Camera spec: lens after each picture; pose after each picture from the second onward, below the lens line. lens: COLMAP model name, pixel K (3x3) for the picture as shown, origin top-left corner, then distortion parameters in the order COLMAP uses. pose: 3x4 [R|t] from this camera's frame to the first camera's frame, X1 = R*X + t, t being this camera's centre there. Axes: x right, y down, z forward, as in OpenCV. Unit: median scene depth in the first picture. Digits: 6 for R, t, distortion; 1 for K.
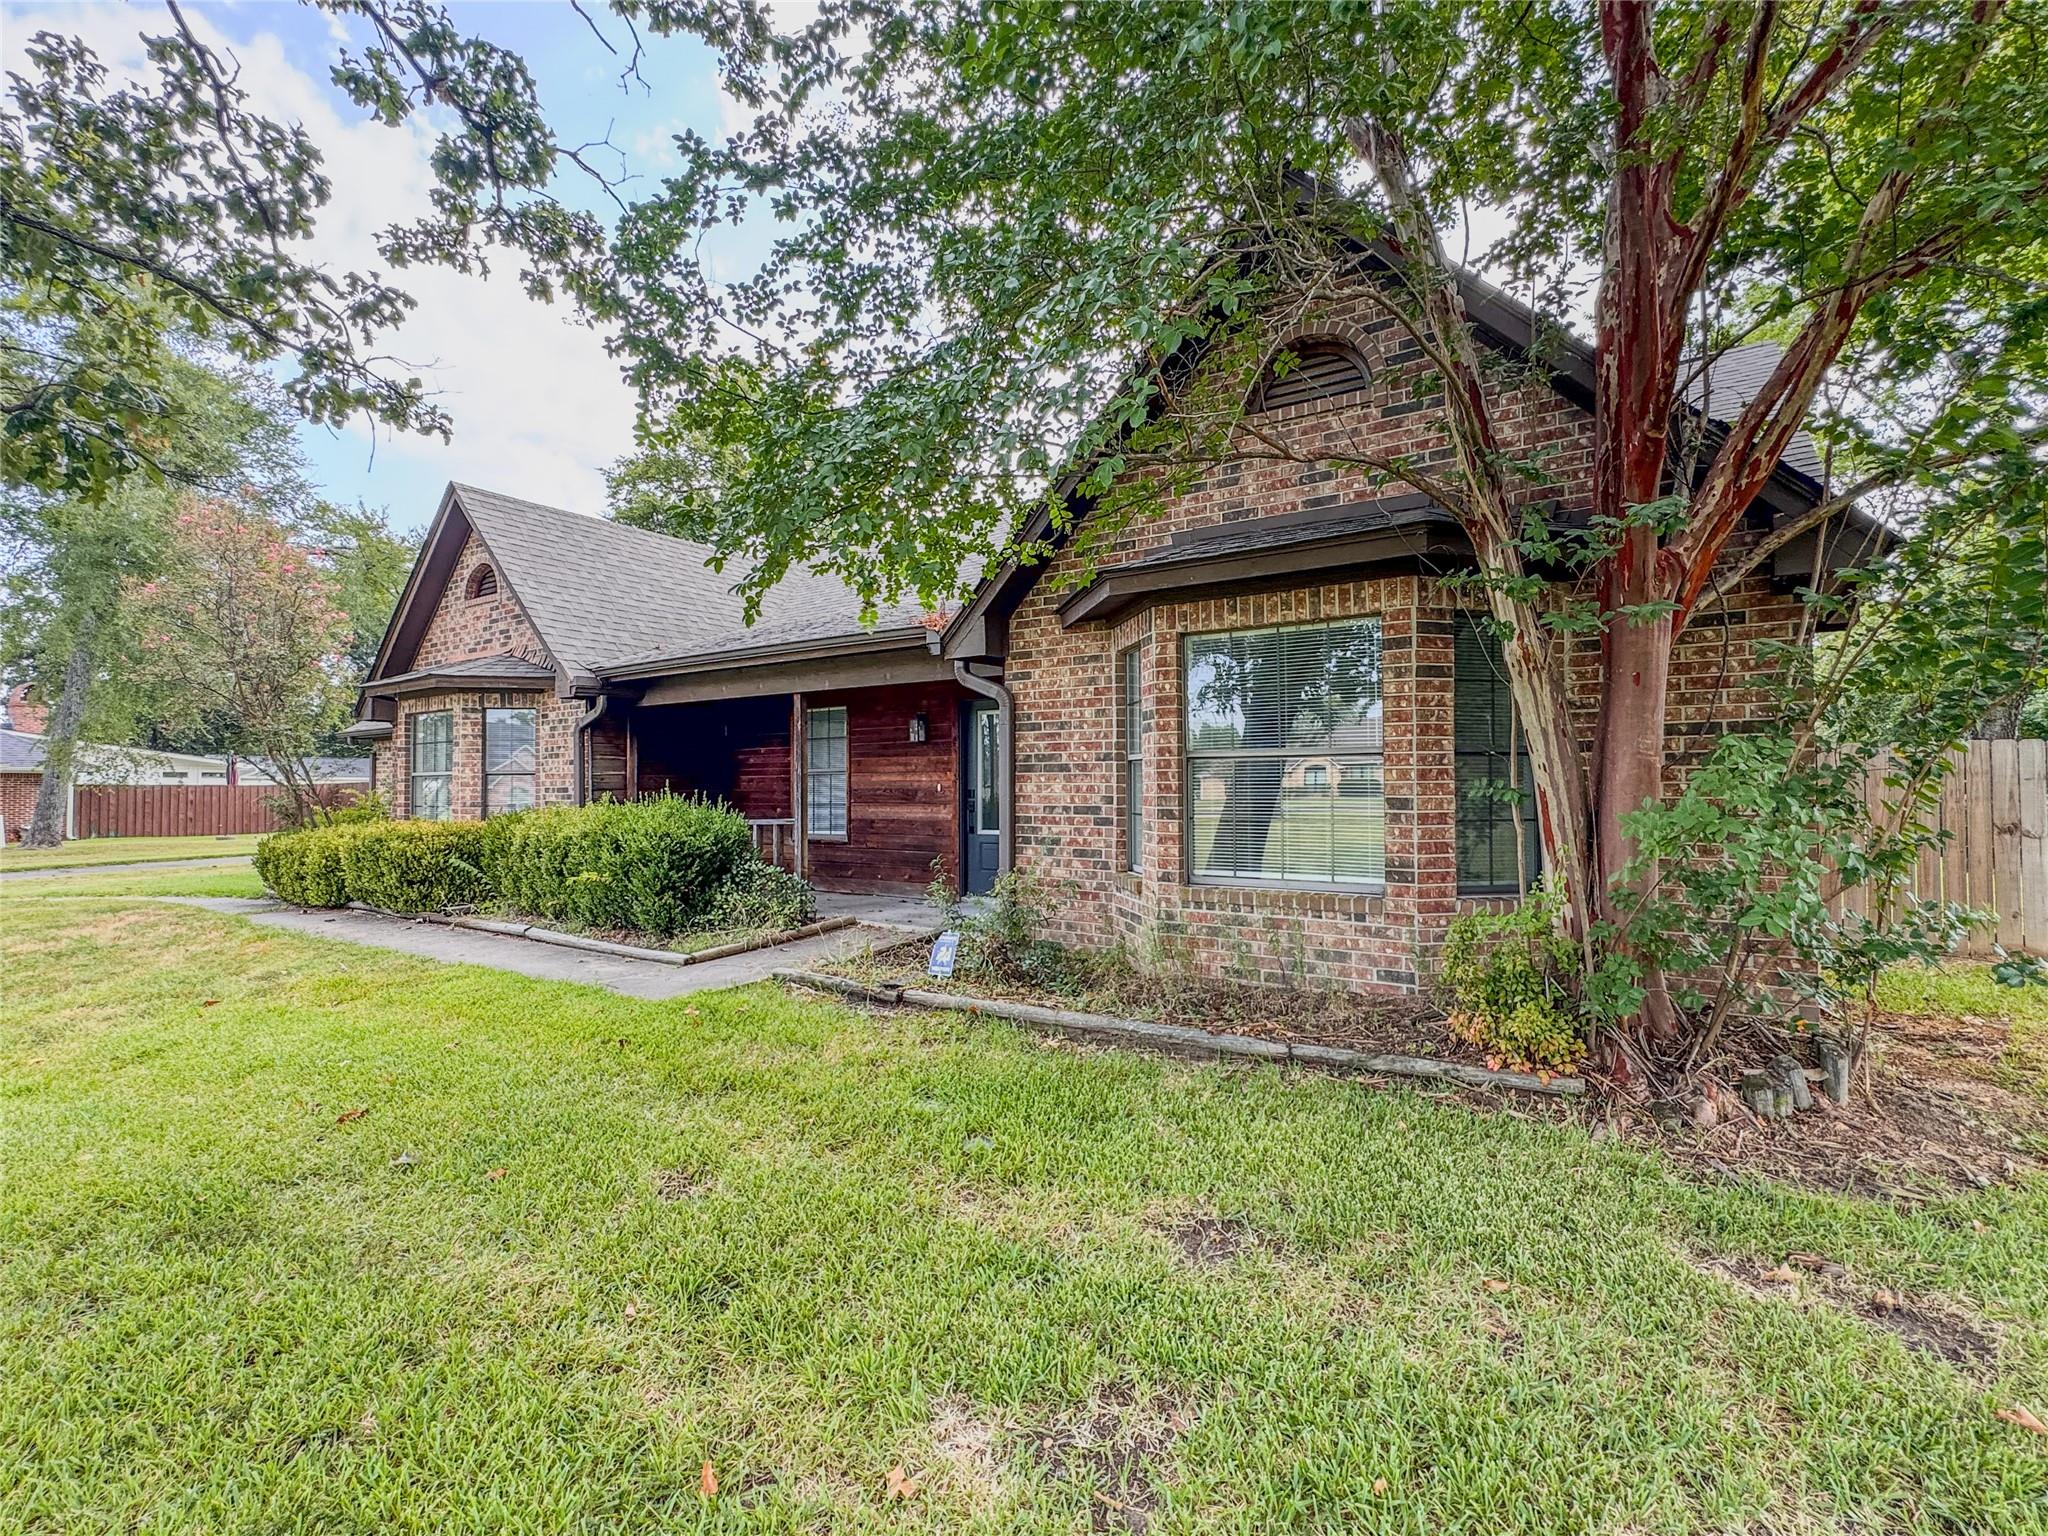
lens RADIAL K [[955.9, 0, 1023.1], [0, 955.9, 765.2], [0, 0, 1]] dist [-0.001742, -0.000401]
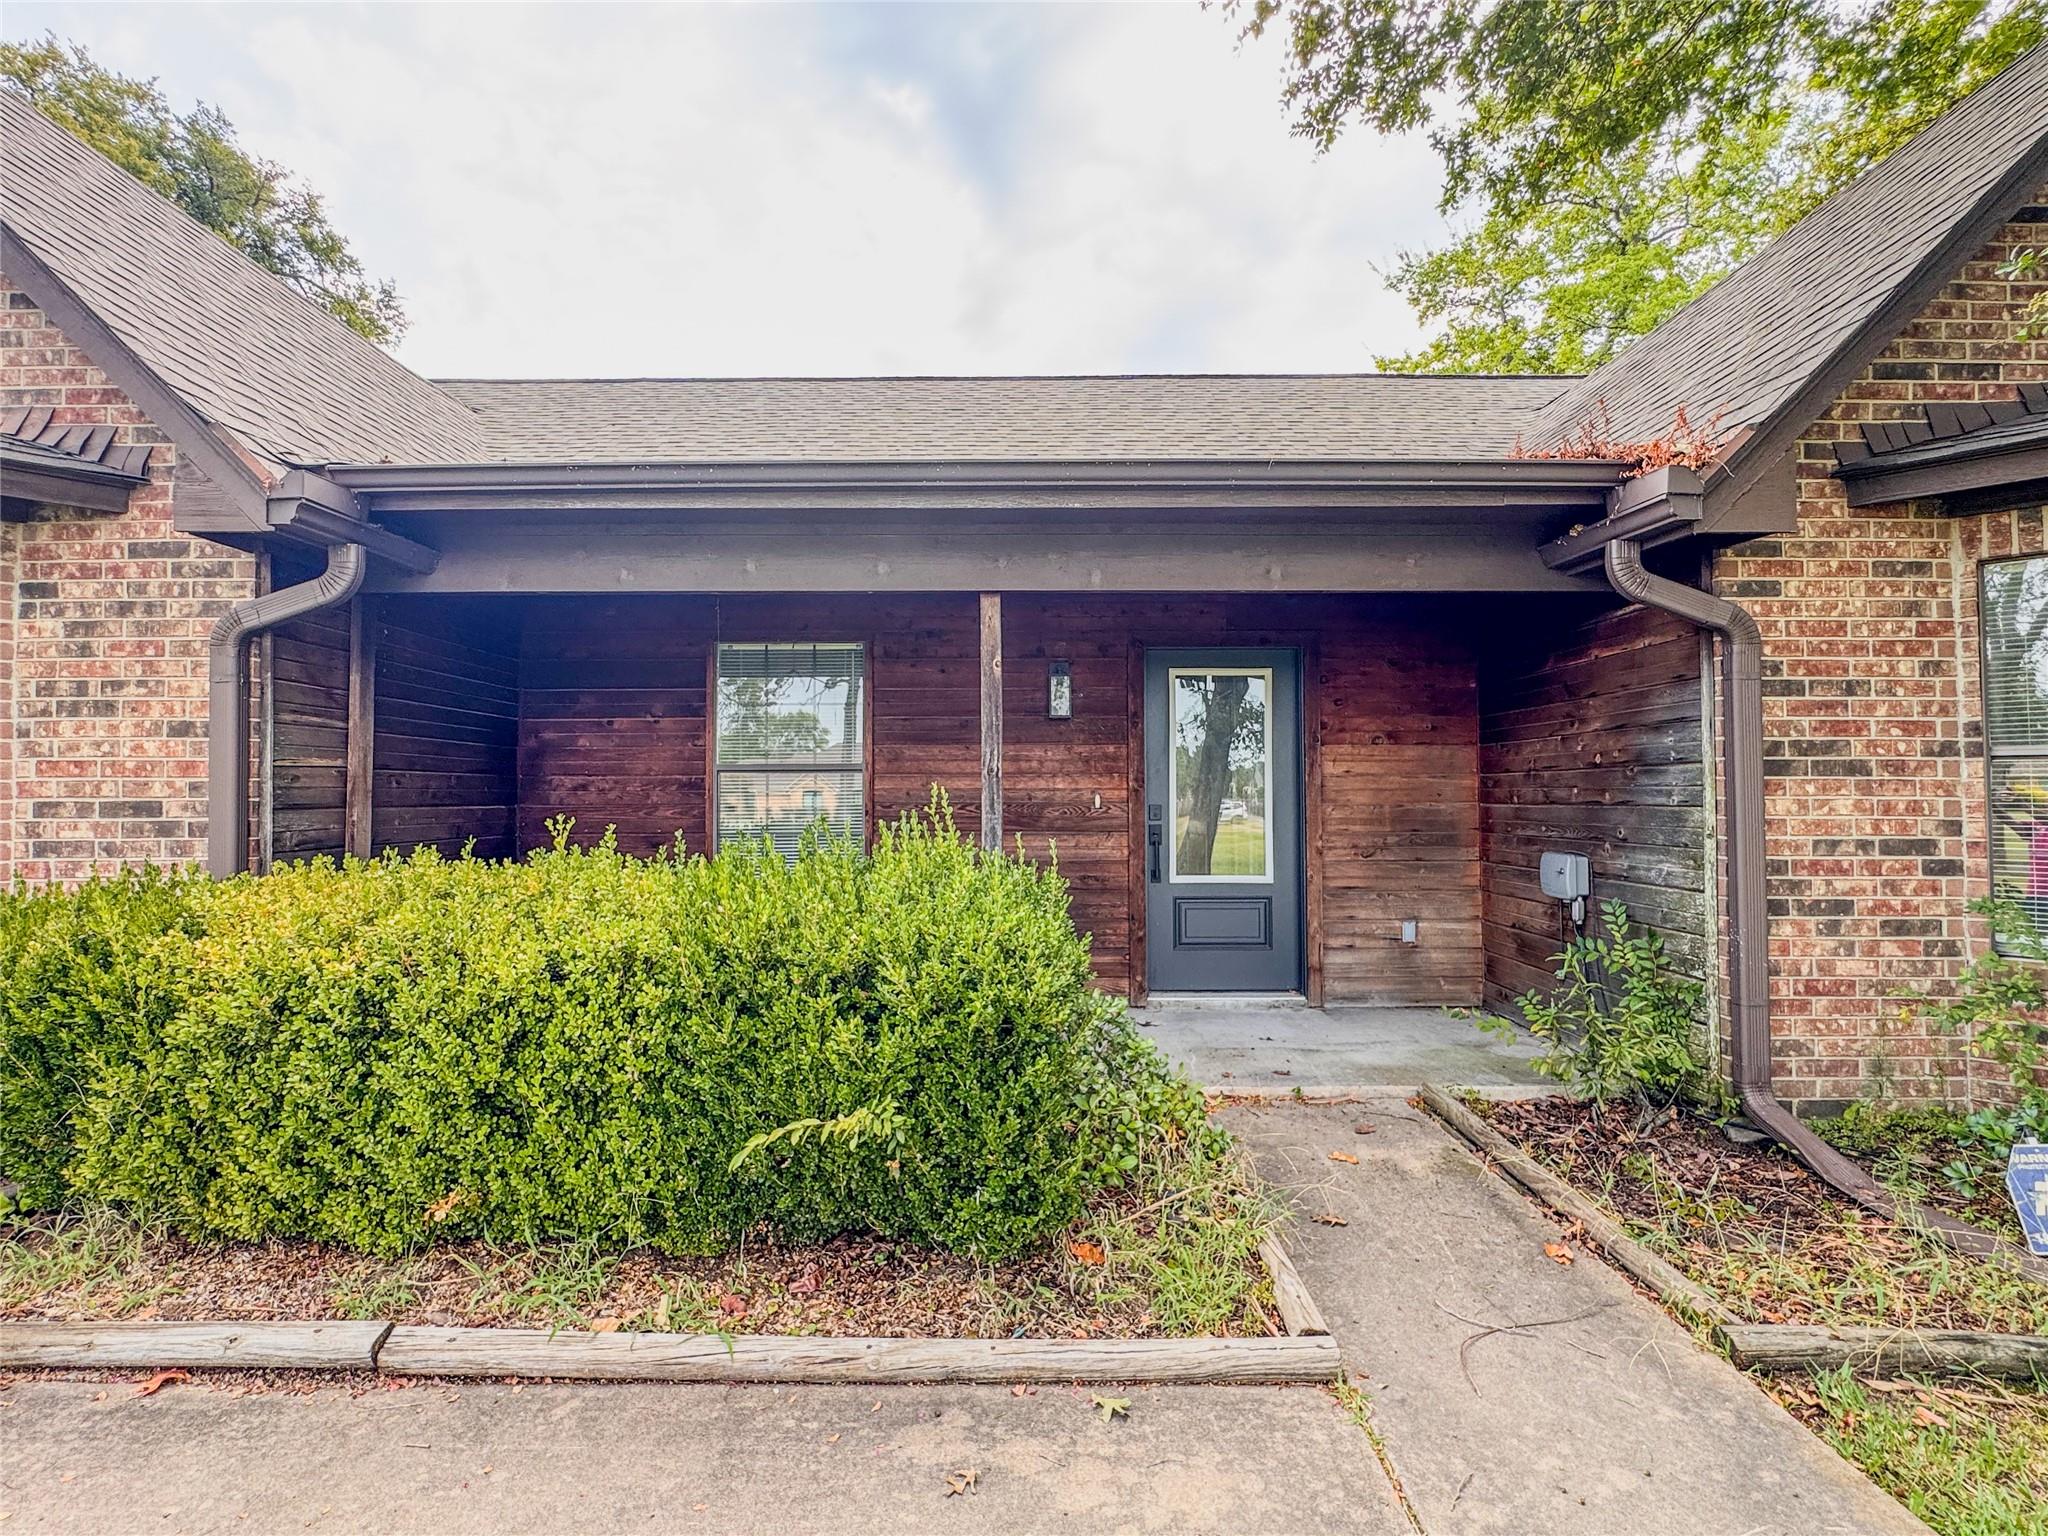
lens RADIAL K [[955.9, 0, 1023.1], [0, 955.9, 765.2], [0, 0, 1]] dist [-0.001742, -0.000401]
pose [[0.825635, 0.018508, 0.563901, -0.630772], [-0.015229, 0.999829, -0.010518, 0.013791], [-0.563999, 0.000097, 0.825775, 0.814613]]
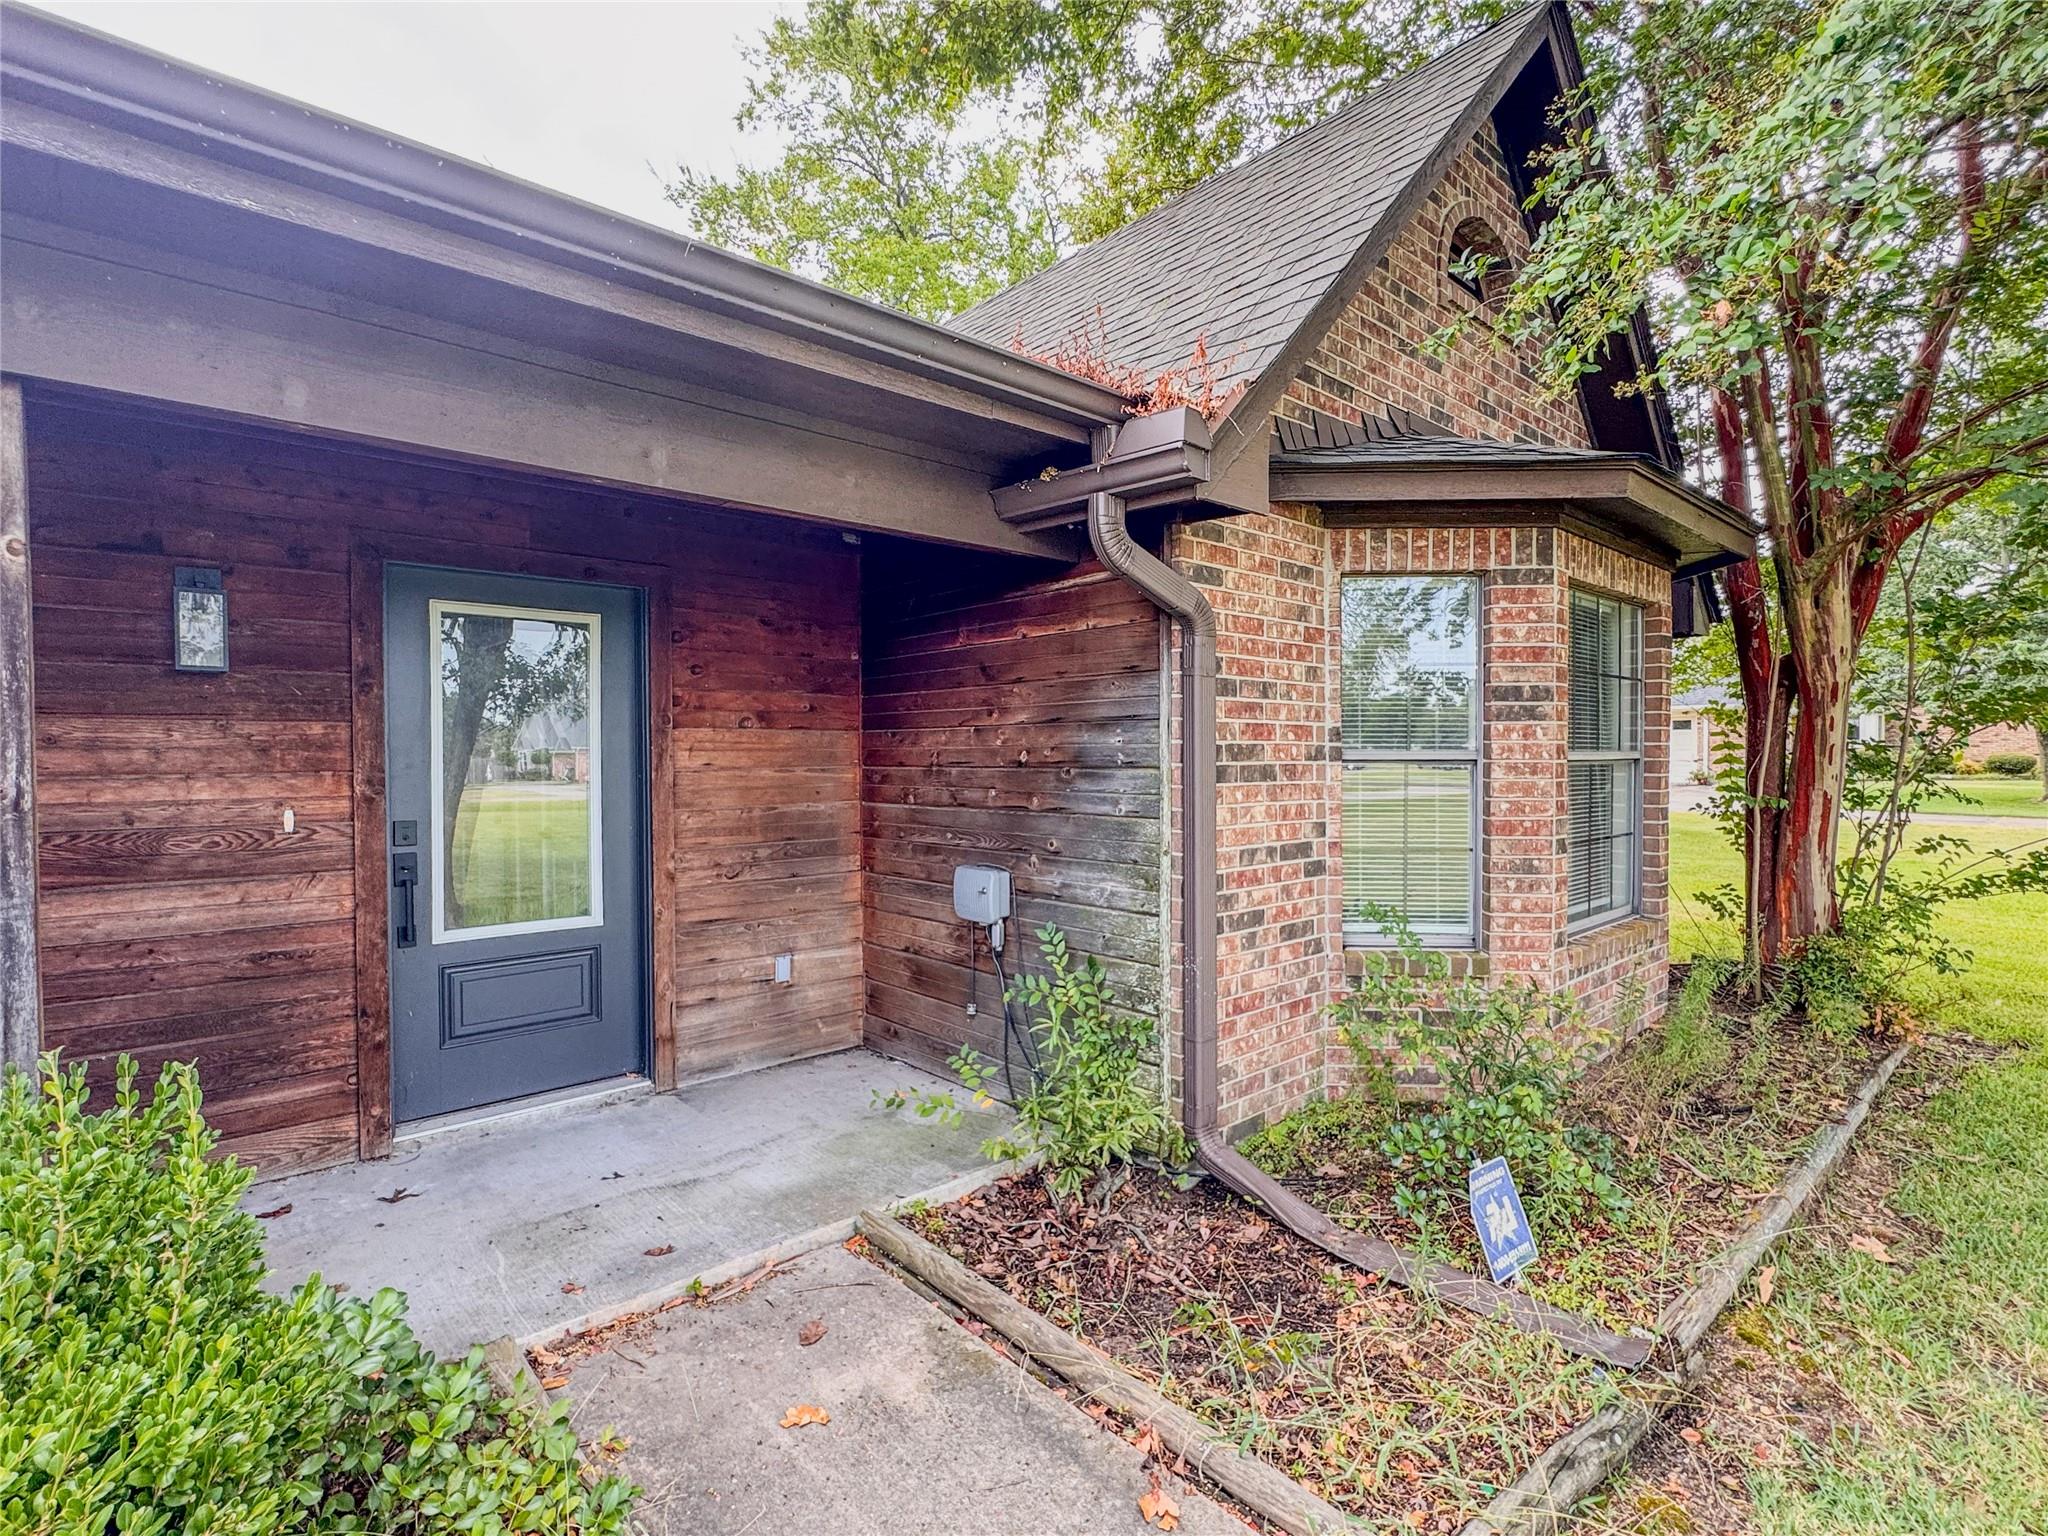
lens RADIAL K [[995.9, 0, 1025.0], [0, 995.9, 765.9], [0, 0, 1]] dist [-0.001172, 0.000407]
pose [[0.237772, -0.010394, 0.971265, -0.503617], [-0.020695, 0.999662, 0.015764, -0.006590], [-0.971101, -0.023849, 0.237476, 0.988834]]
